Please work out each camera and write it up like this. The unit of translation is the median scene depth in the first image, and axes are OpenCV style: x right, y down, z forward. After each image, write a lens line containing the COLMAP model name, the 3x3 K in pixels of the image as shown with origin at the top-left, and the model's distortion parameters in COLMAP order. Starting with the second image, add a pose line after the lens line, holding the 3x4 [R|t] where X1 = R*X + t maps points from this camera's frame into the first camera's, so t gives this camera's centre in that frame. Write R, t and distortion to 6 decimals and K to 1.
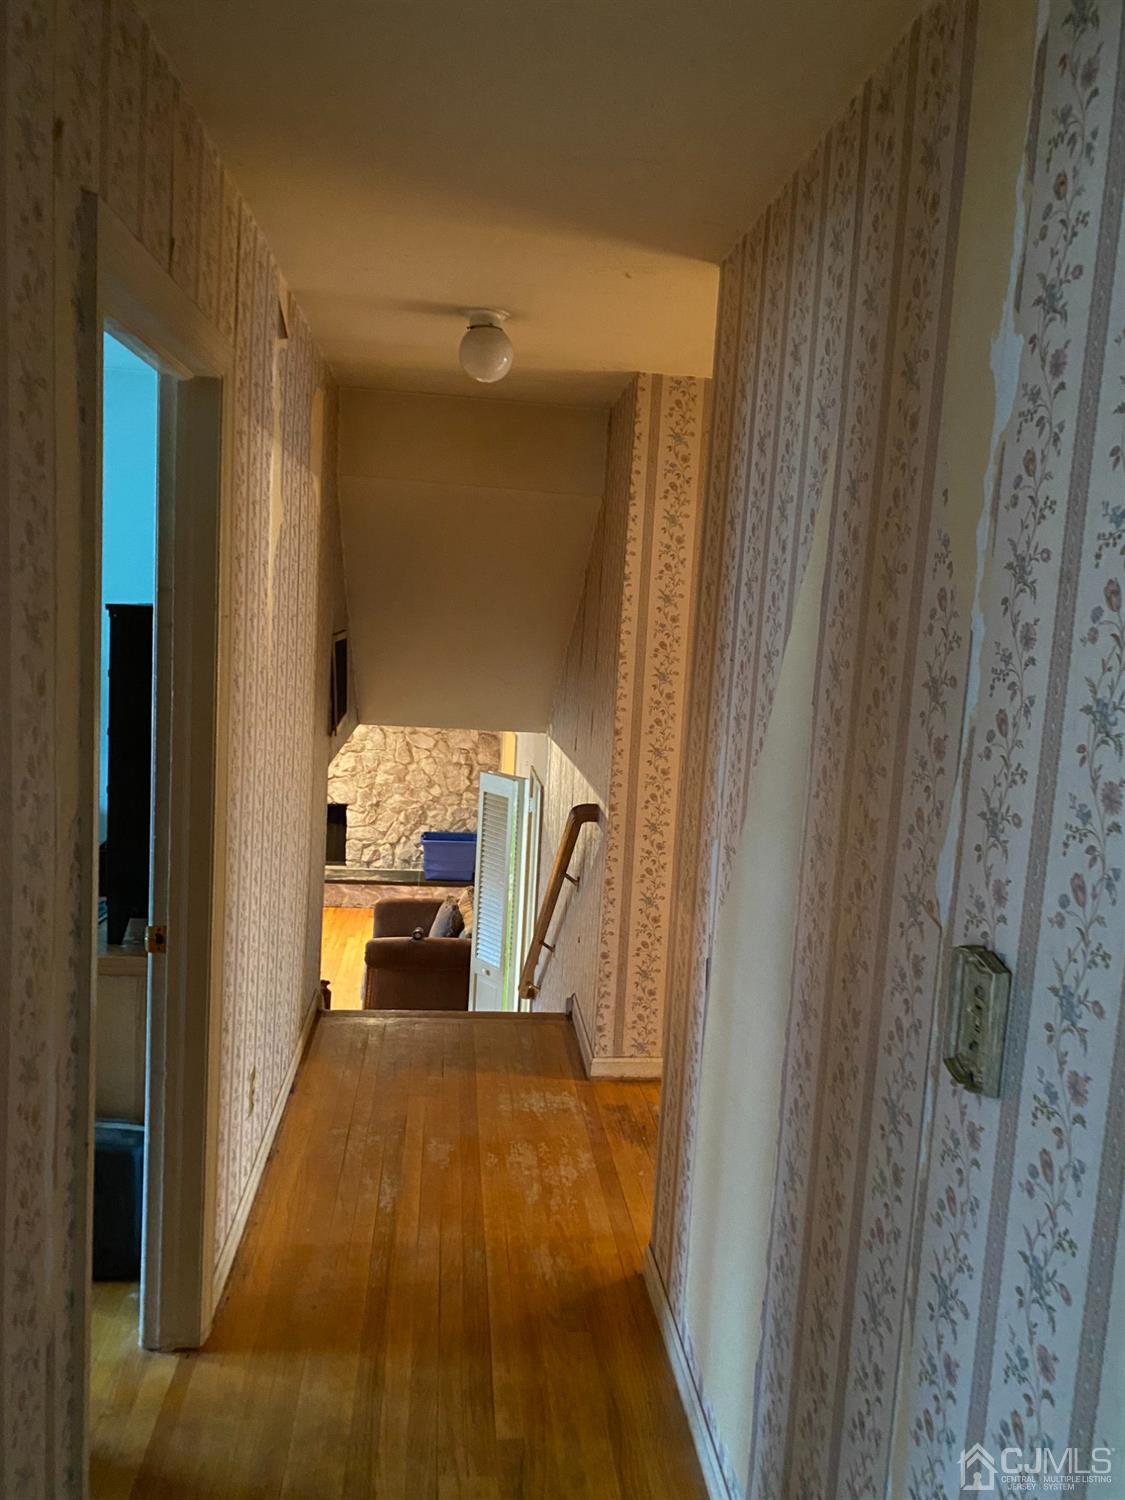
lens RADIAL K [[1120.1, 0, 562.5], [0, 1120.1, 750.0], [0, 0, 1]] dist [0.109992, -0.213416]
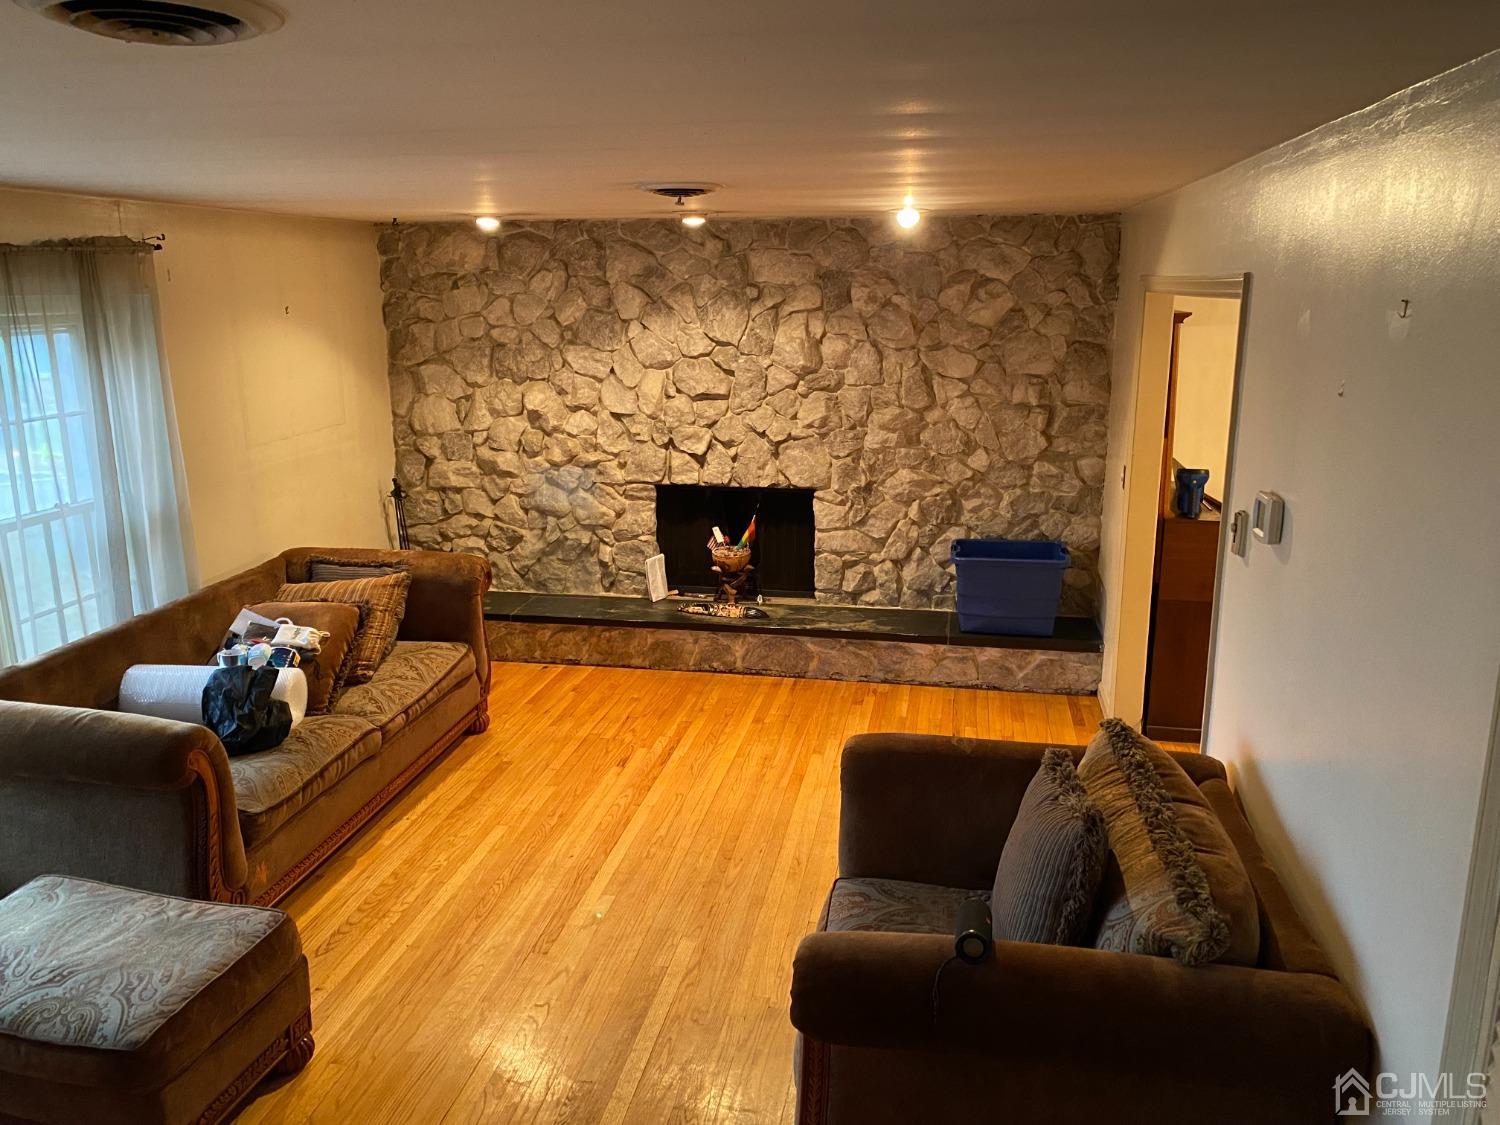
lens RADIAL K [[1120.1, 0, 750.0], [0, 1120.1, 562.5], [0, 0, 1]] dist [0.109992, -0.213416]
pose [[0.958770, 0.004763, -0.284142, -0.066355], [0.026718, 0.993920, 0.106814, 0.024925], [0.282923, -0.110002, 0.952814, 0.468708]]
